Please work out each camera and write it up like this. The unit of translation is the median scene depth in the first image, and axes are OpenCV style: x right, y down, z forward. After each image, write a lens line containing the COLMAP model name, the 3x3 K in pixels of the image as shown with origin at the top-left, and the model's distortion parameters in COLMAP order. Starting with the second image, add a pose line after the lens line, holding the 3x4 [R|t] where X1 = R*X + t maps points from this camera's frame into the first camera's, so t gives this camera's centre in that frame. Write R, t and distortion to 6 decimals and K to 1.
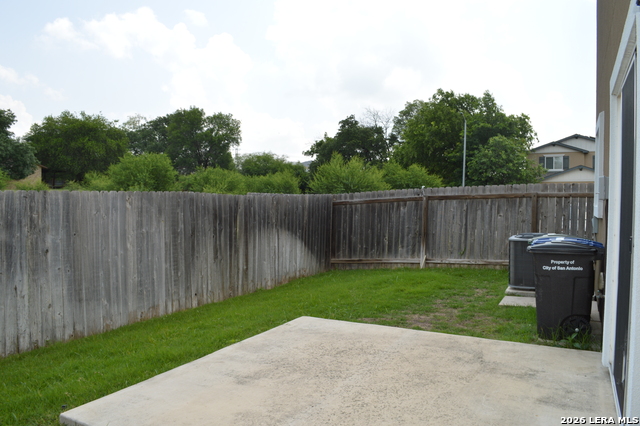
lens RADIAL K [[510.8, 0, 321.4], [0, 510.8, 211.8], [0, 0, 1]] dist [-0.082316, 0.011686]
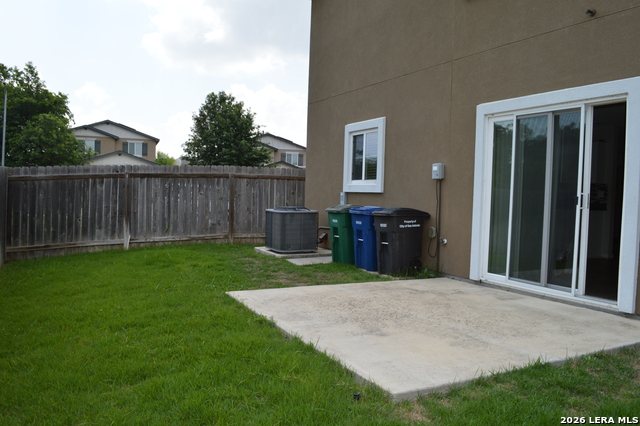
lens RADIAL K [[510.8, 0, 321.9], [0, 510.8, 213.6], [0, 0, 1]] dist [-0.082316, 0.011686]
pose [[0.568602, -0.025283, 0.822224, -0.356096], [-0.002612, 0.999467, 0.032539, 0.012478], [-0.822608, -0.020650, 0.568233, 0.153258]]
